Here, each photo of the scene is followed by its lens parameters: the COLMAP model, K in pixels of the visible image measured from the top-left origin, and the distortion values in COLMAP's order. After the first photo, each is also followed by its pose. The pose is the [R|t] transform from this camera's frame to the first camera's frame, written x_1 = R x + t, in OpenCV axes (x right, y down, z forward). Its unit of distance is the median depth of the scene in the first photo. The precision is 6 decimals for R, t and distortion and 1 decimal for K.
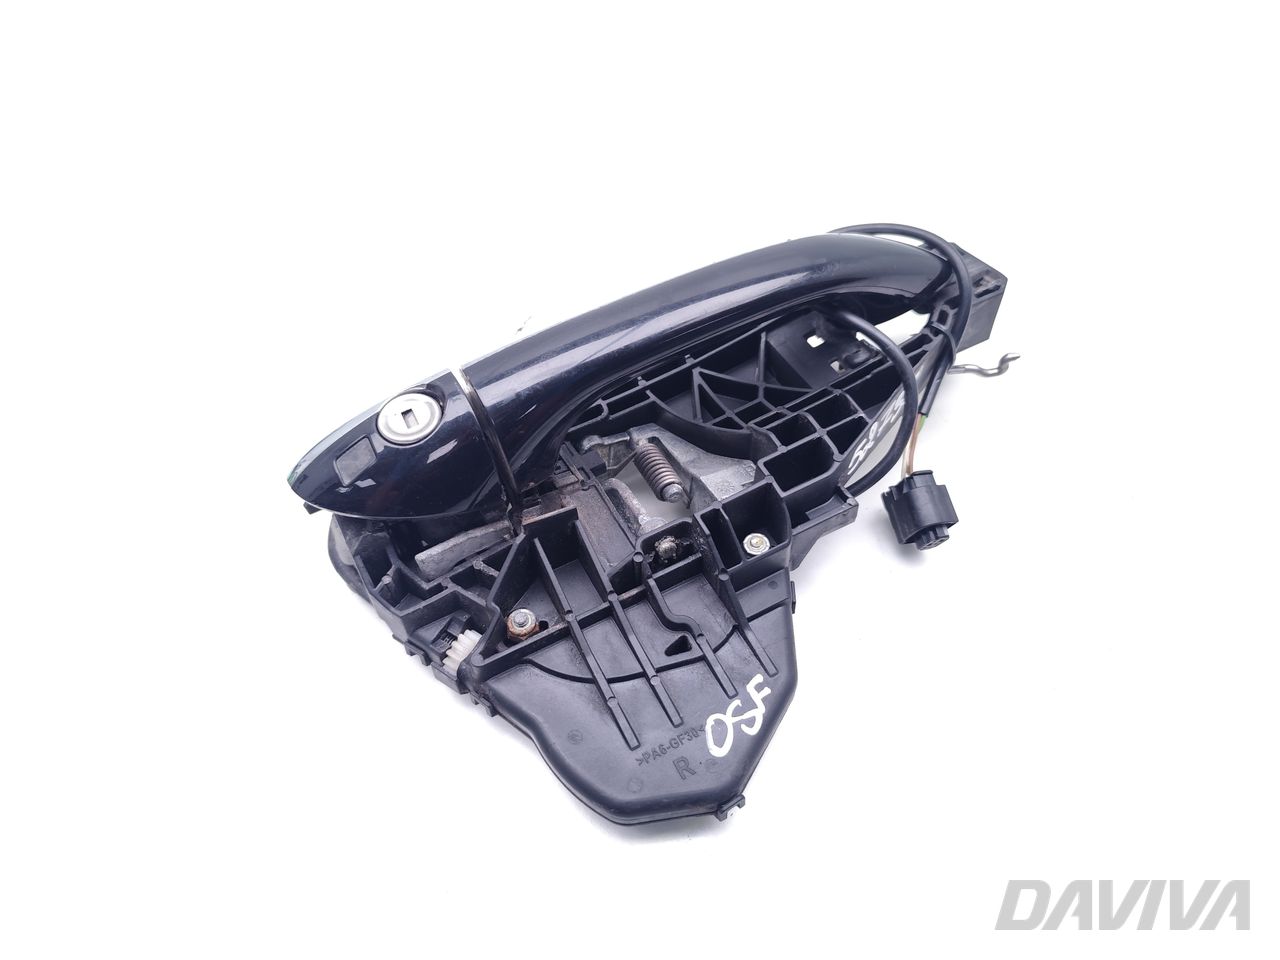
lens RADIAL K [[912.9, 0, 635.3], [0, 912.9, 482.0], [0, 0, 1]] dist [0.004208, -0.000010]
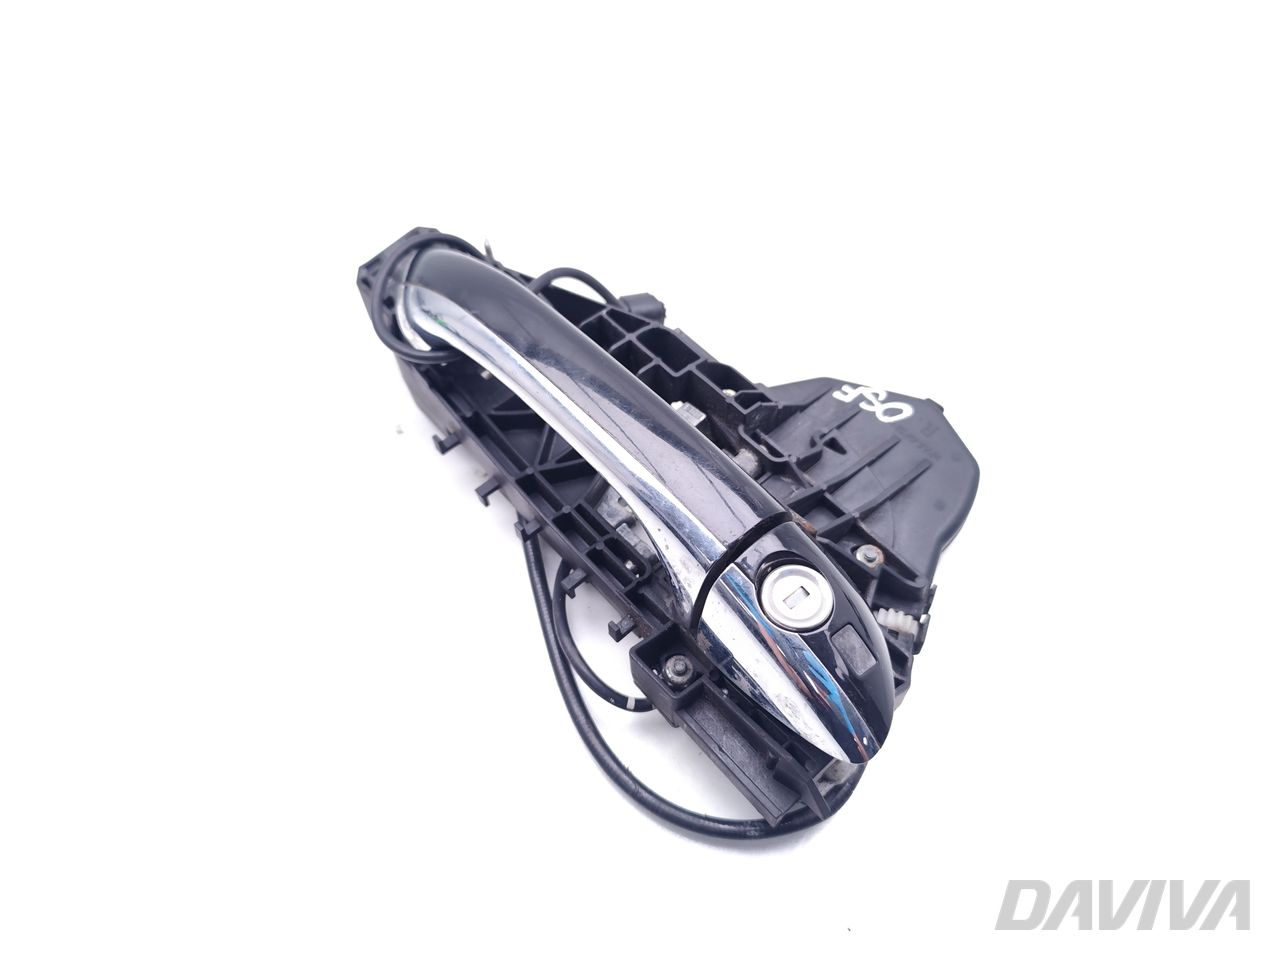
lens RADIAL K [[912.9, 0, 635.4], [0, 912.9, 478.7], [0, 0, 1]] dist [0.004208, -0.000010]
pose [[-0.214415, -0.808349, 0.548268, -0.578792], [0.805545, 0.171100, 0.567294, -0.691038], [-0.552380, 0.563291, 0.614475, 0.442262]]
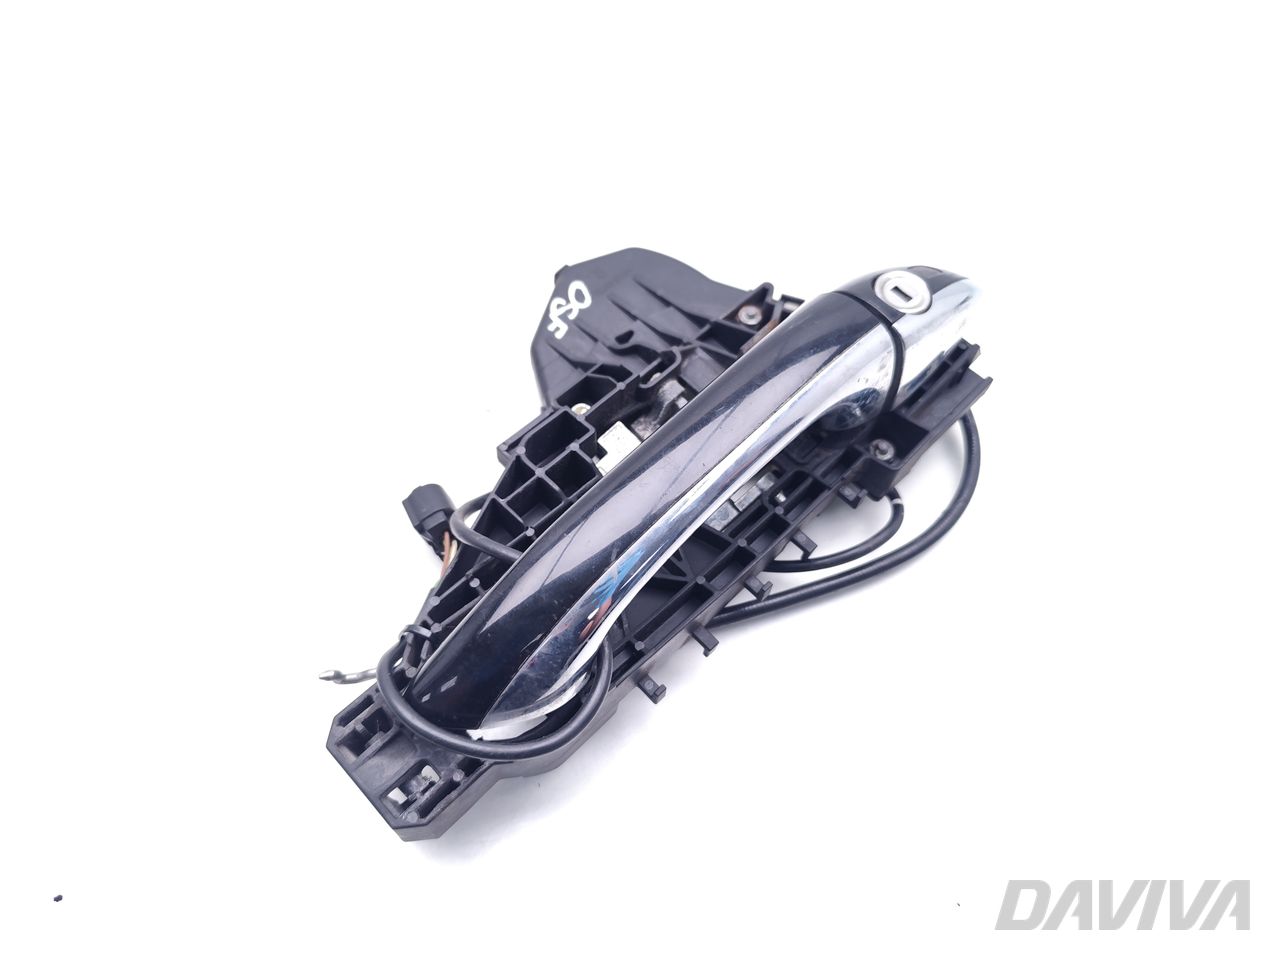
lens RADIAL K [[912.9, 0, 639.8], [0, 912.9, 479.1], [0, 0, 1]] dist [0.004208, -0.000010]
pose [[-0.958503, 0.231284, -0.166670, 0.283564], [-0.246162, -0.376584, 0.893078, -1.023733], [0.143789, 0.897046, 0.417891, 0.653167]]
